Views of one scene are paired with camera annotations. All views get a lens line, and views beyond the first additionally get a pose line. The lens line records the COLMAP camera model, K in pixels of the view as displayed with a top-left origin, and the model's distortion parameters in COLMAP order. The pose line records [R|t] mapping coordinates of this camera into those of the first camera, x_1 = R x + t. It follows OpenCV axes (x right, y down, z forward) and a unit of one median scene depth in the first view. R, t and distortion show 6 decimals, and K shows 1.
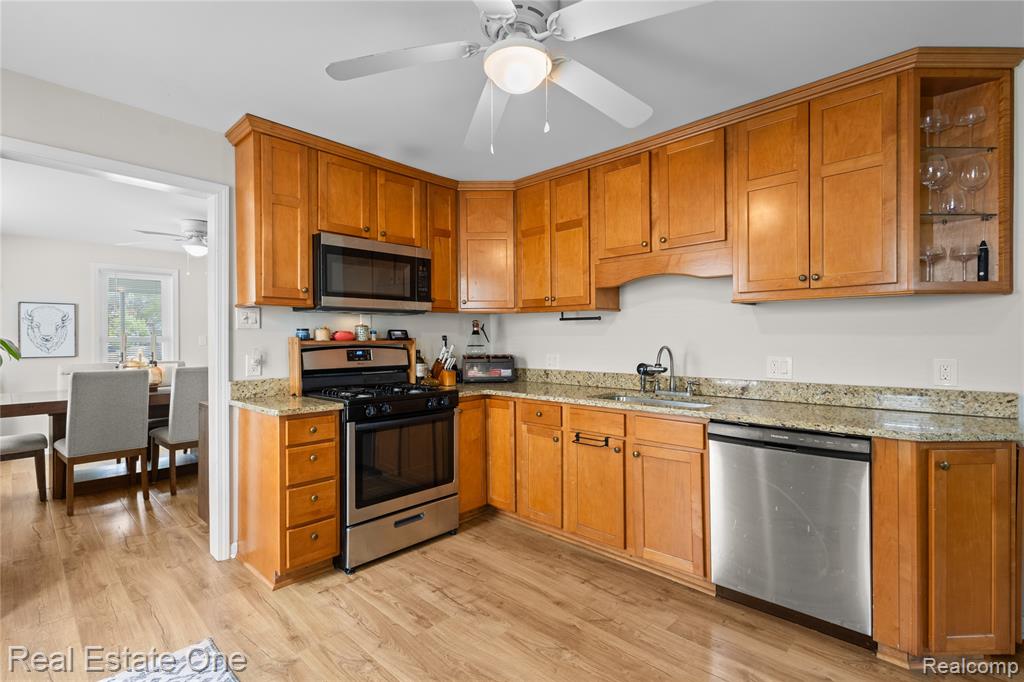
lens RADIAL K [[476.3, 0, 509.1], [0, 476.3, 335.1], [0, 0, 1]] dist [0.006048, 0.000187]
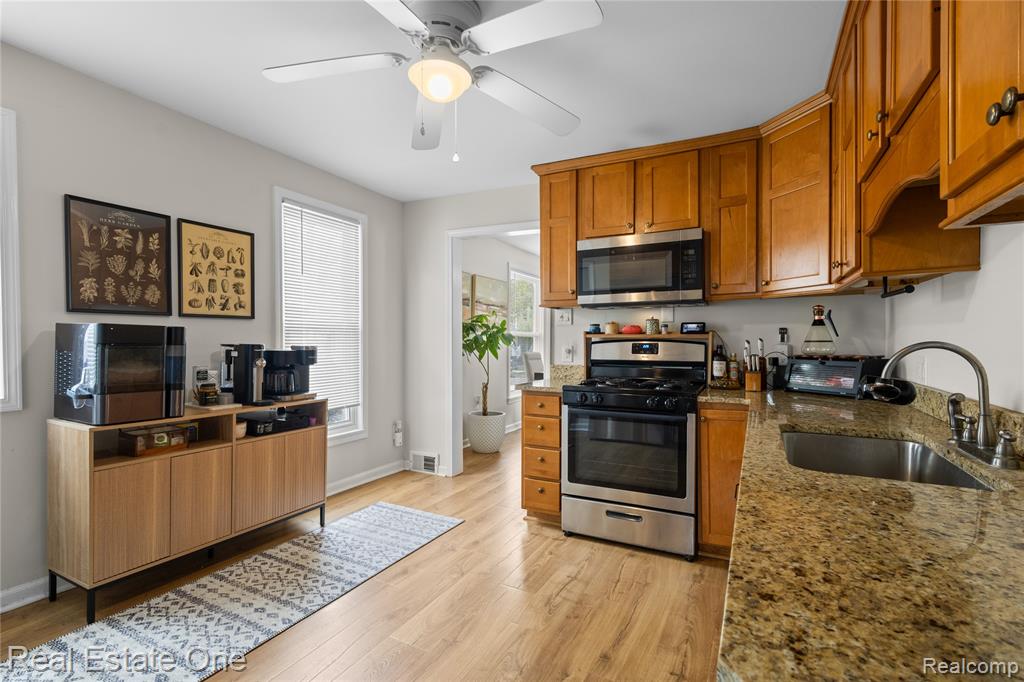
lens RADIAL K [[474.6, 0, 516.0], [0, 474.6, 343.2], [0, 0, 1]] dist [0.002724, 0.000064]
pose [[0.291806, 0.013498, -0.956382, 0.644529], [0.008228, 0.999828, 0.016622, 0.013213], [0.956442, -0.012719, 0.291645, 0.494392]]
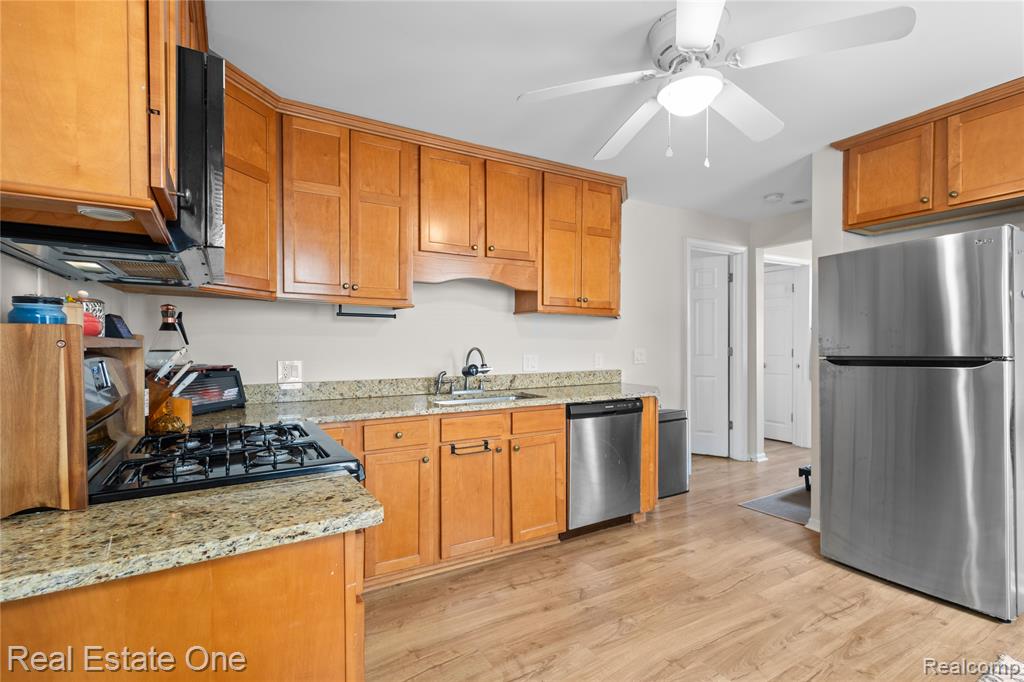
lens RADIAL K [[480.2, 0, 513.5], [0, 480.2, 347.4], [0, 0, 1]] dist [0.000977, -0.000947]
pose [[0.264358, -0.003076, 0.964420, -0.679265], [-0.009040, 0.999943, 0.005667, 0.016203], [-0.964382, -0.010217, 0.264316, 0.637359]]
